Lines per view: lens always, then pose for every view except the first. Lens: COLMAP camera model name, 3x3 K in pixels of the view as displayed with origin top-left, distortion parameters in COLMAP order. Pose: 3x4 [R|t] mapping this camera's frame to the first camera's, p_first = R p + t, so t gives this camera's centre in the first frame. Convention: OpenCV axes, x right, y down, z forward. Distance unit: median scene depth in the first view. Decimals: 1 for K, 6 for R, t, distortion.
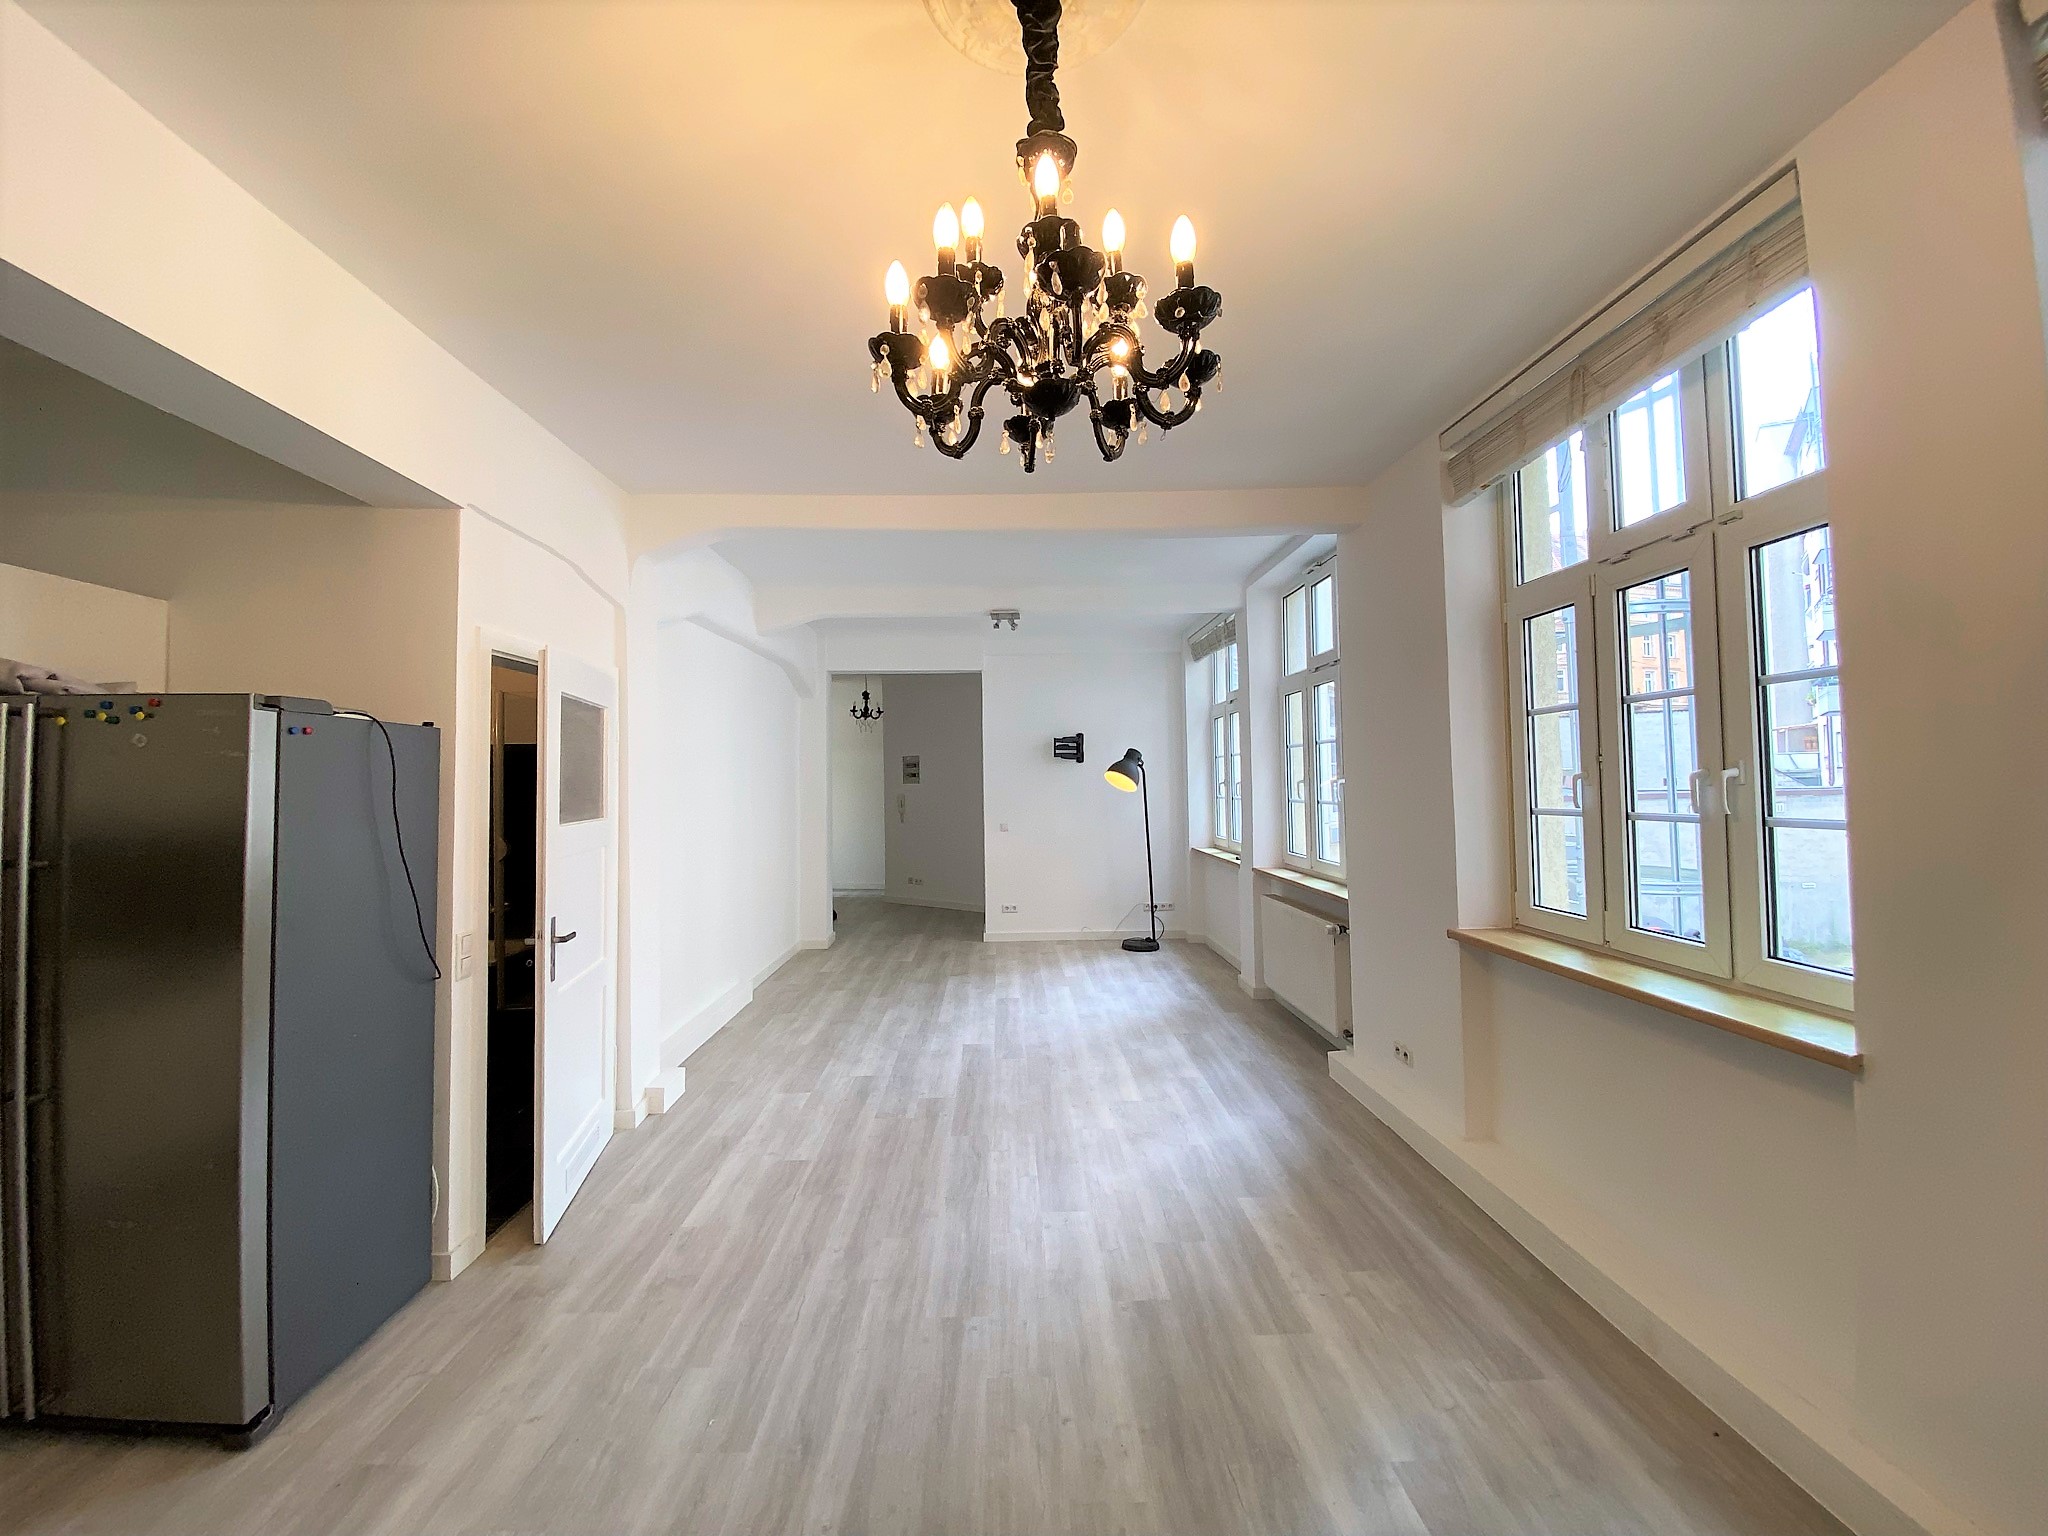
lens RADIAL K [[836.6, 0, 1011.7], [0, 836.6, 762.2], [0, 0, 1]] dist [0.010966, -0.012946]
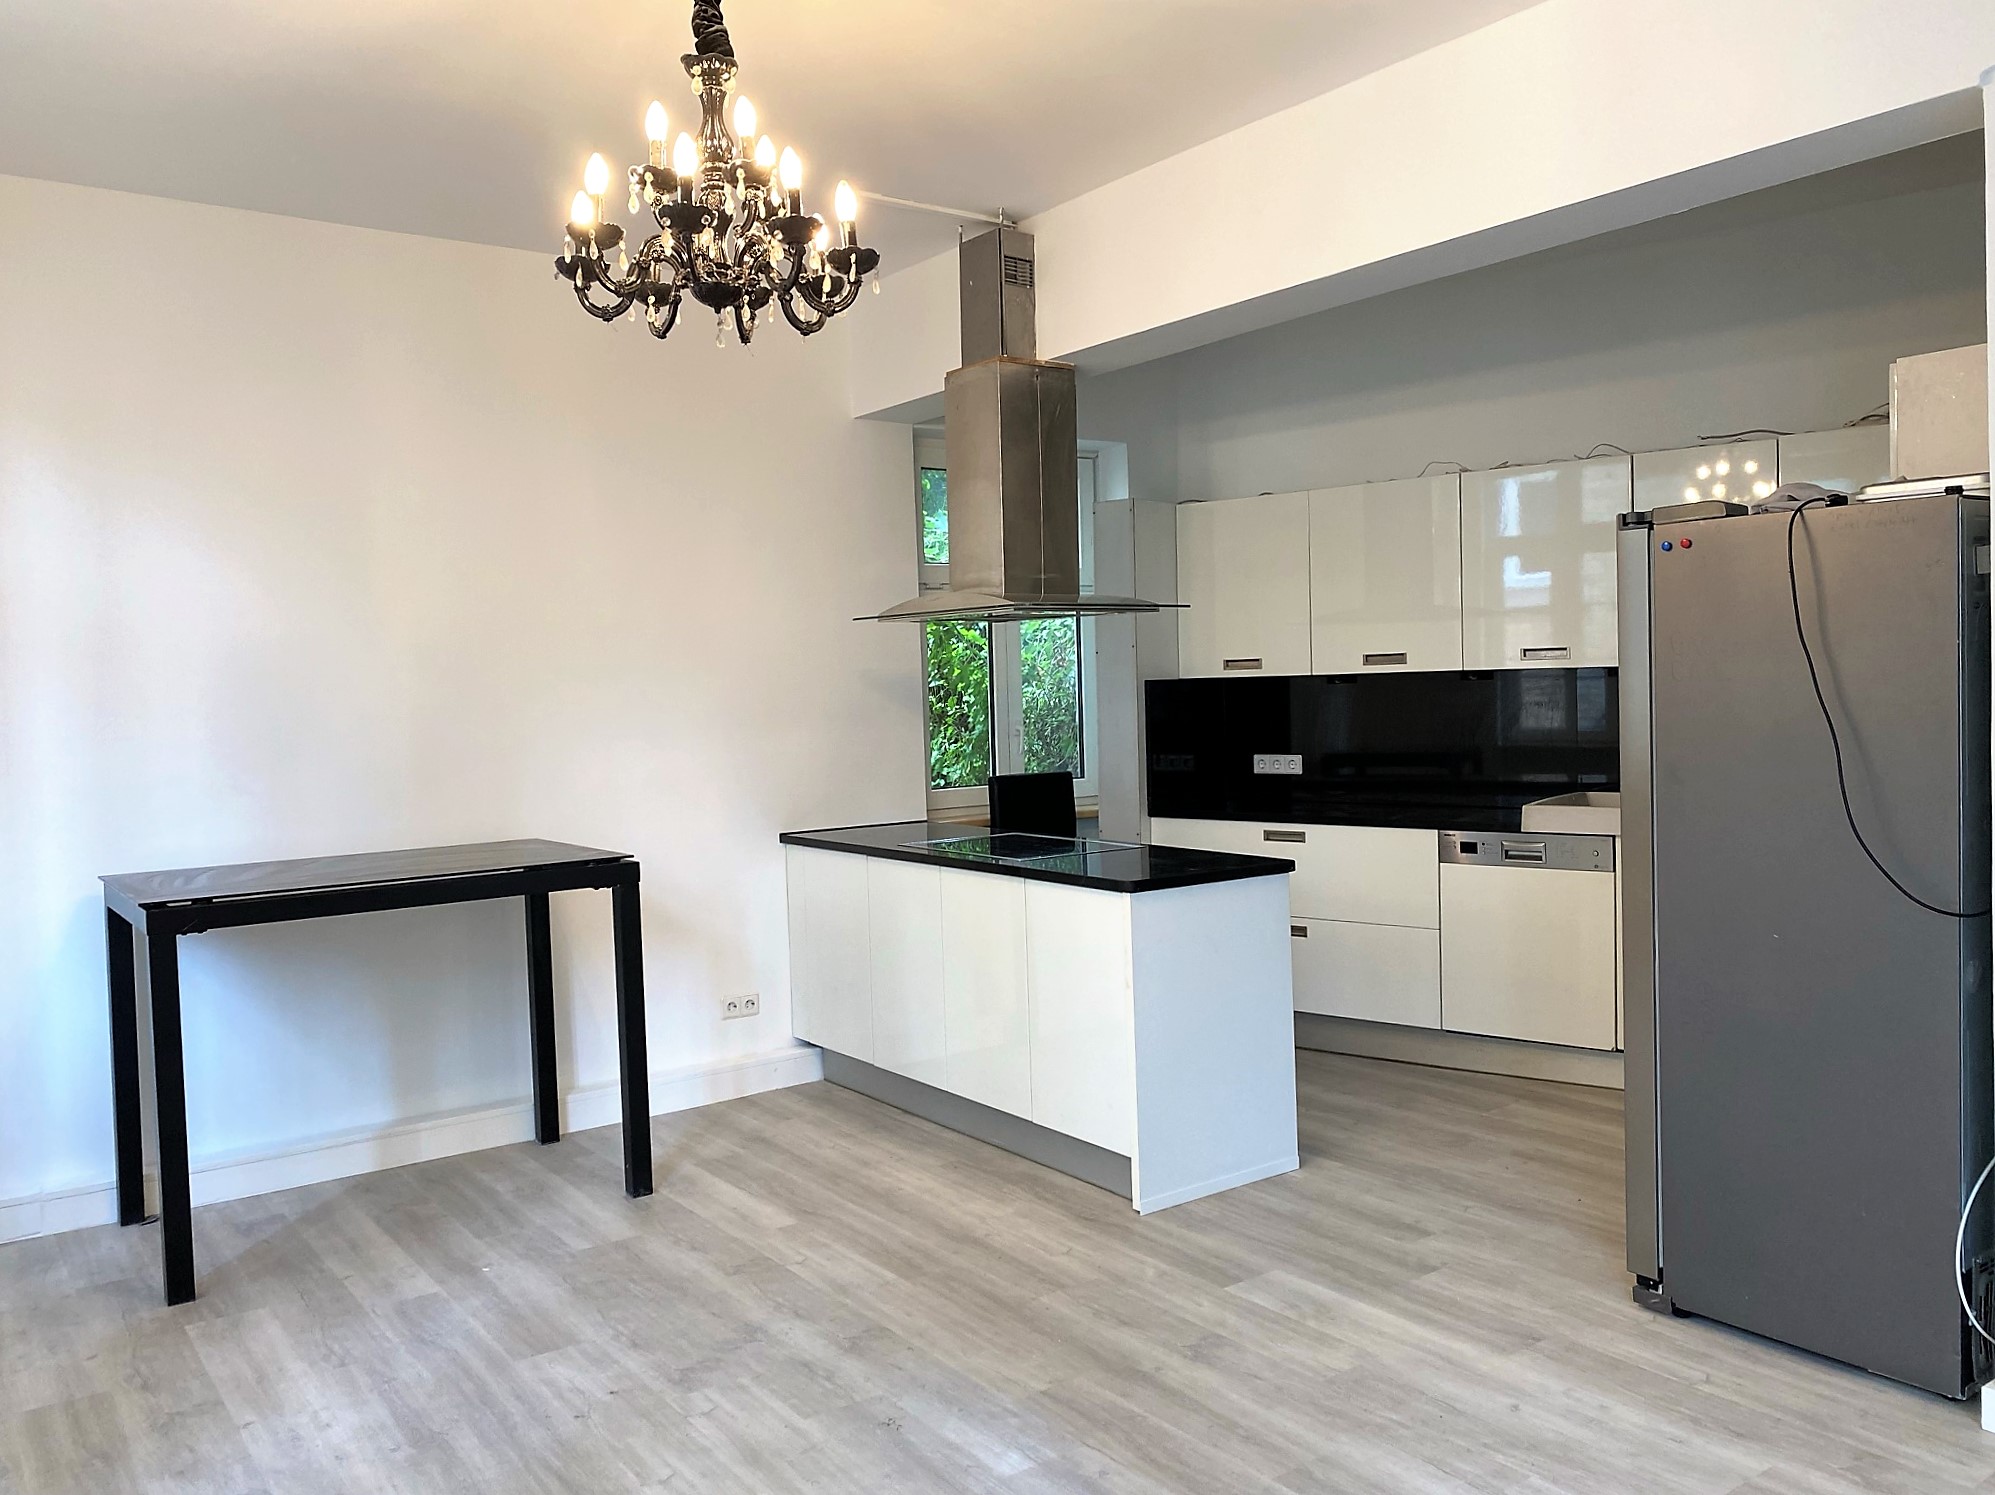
lens RADIAL K [[1554.3, 0, 1006.3], [0, 1554.3, 763.4], [0, 0, 1]] dist [0.056300, -0.045951]
pose [[-0.814404, 0.074842, -0.575451, 0.356197], [0.059146, 0.997190, 0.045985, 0.038932], [0.577276, 0.003415, -0.816542, 1.070662]]
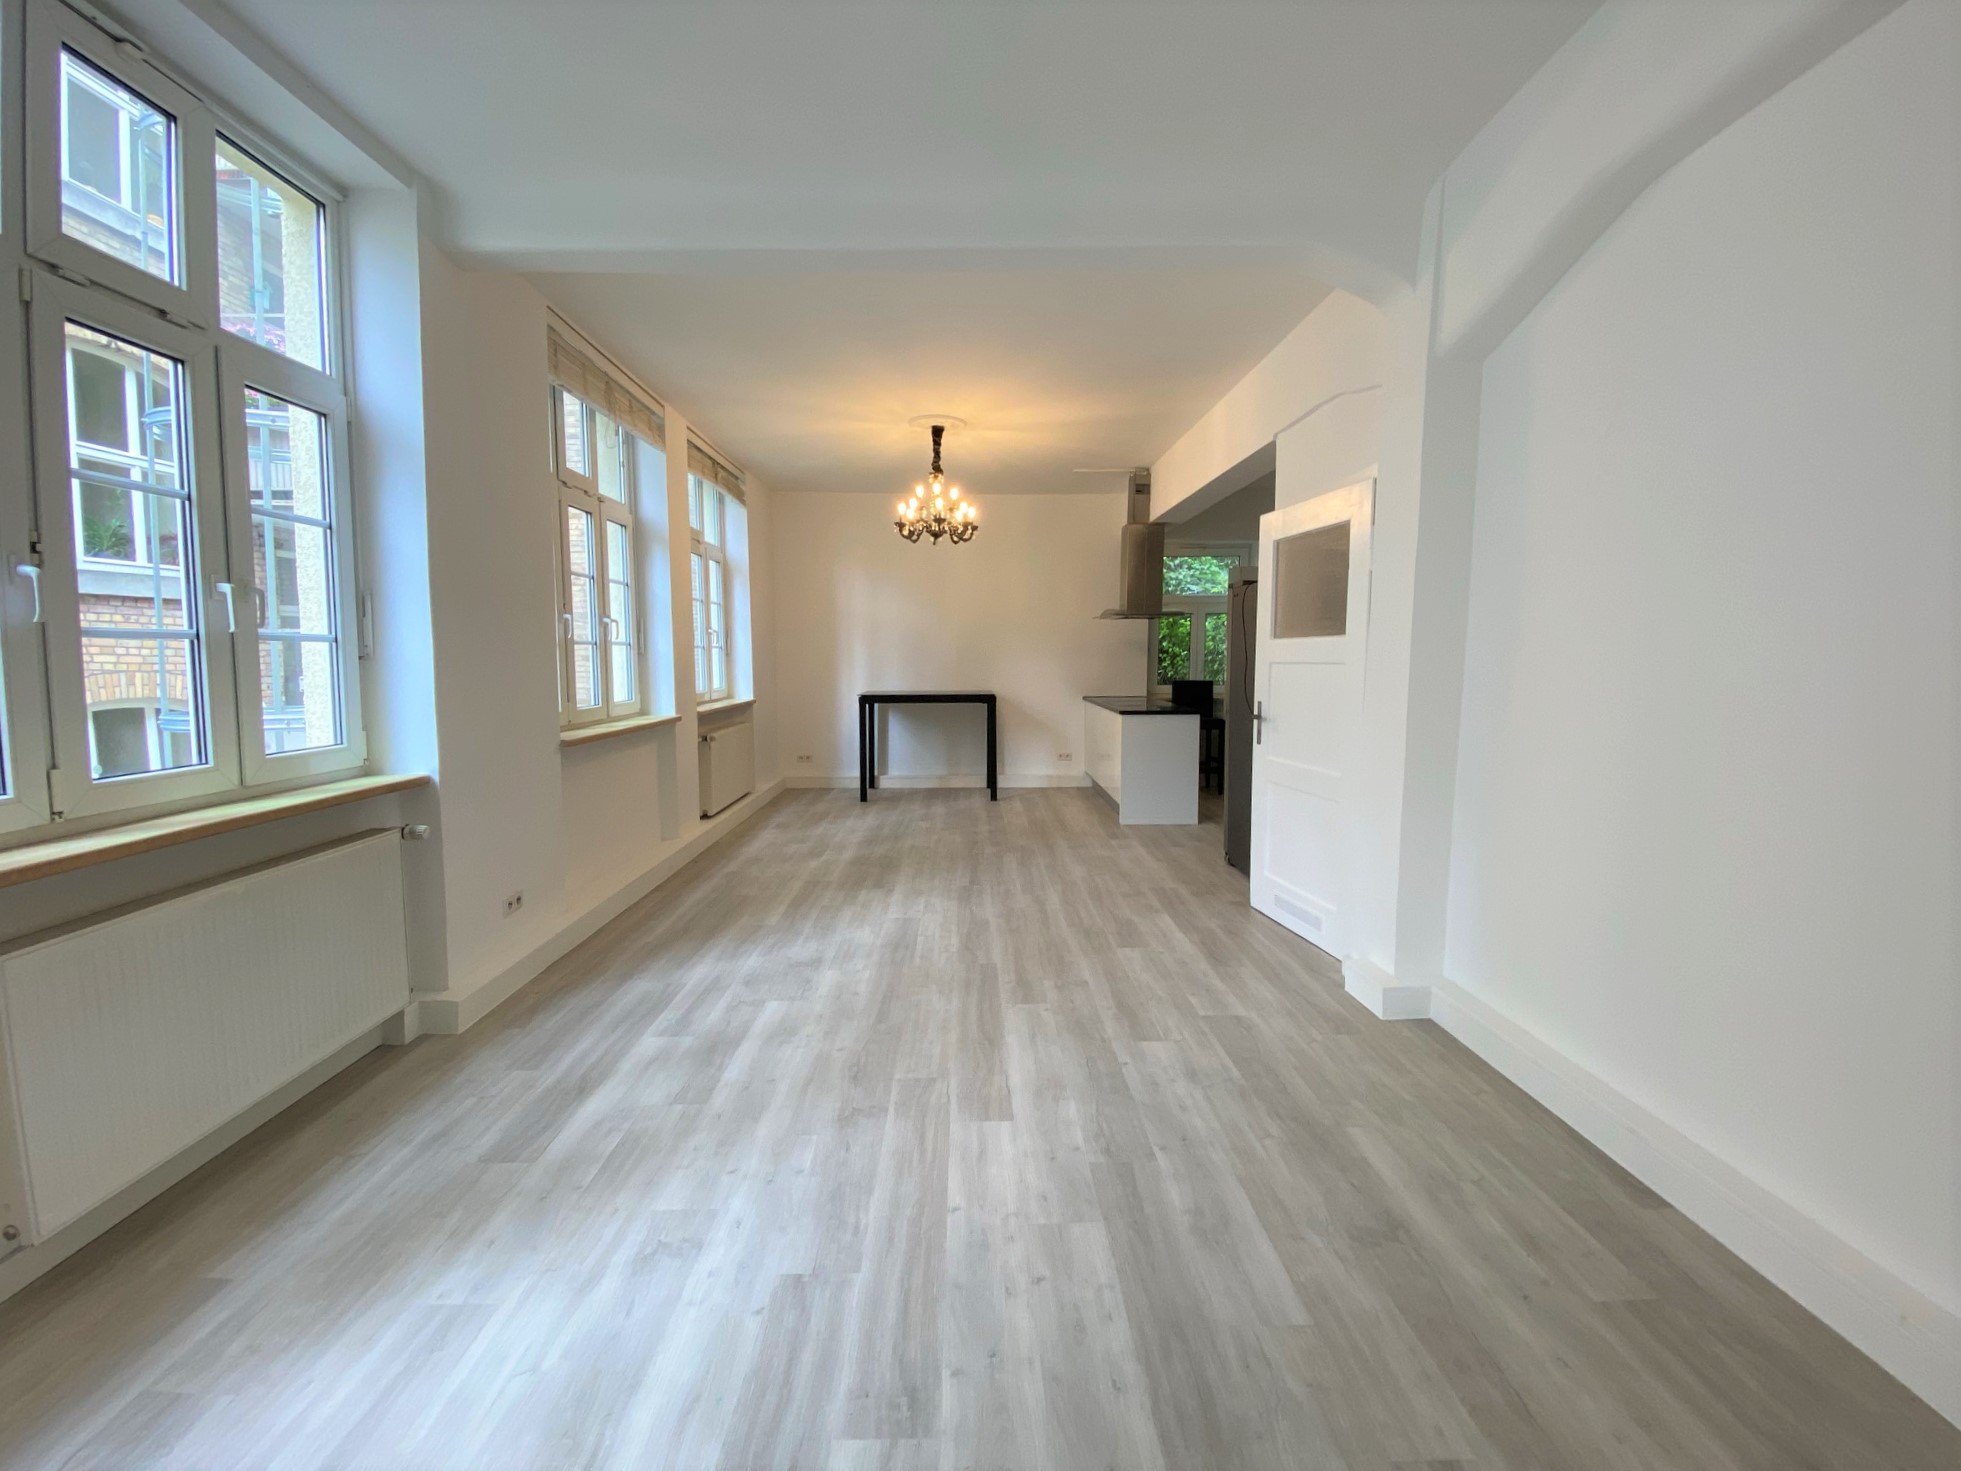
lens RADIAL K [[801.1, 0, 975.0], [0, 801.1, 733.4], [0, 0, 1]] dist [0.010966, -0.012946]
pose [[-0.999850, 0.017255, 0.001624, -0.051417], [0.017327, 0.997219, 0.072484, 0.101505], [-0.000369, 0.072501, -0.997368, 1.861915]]
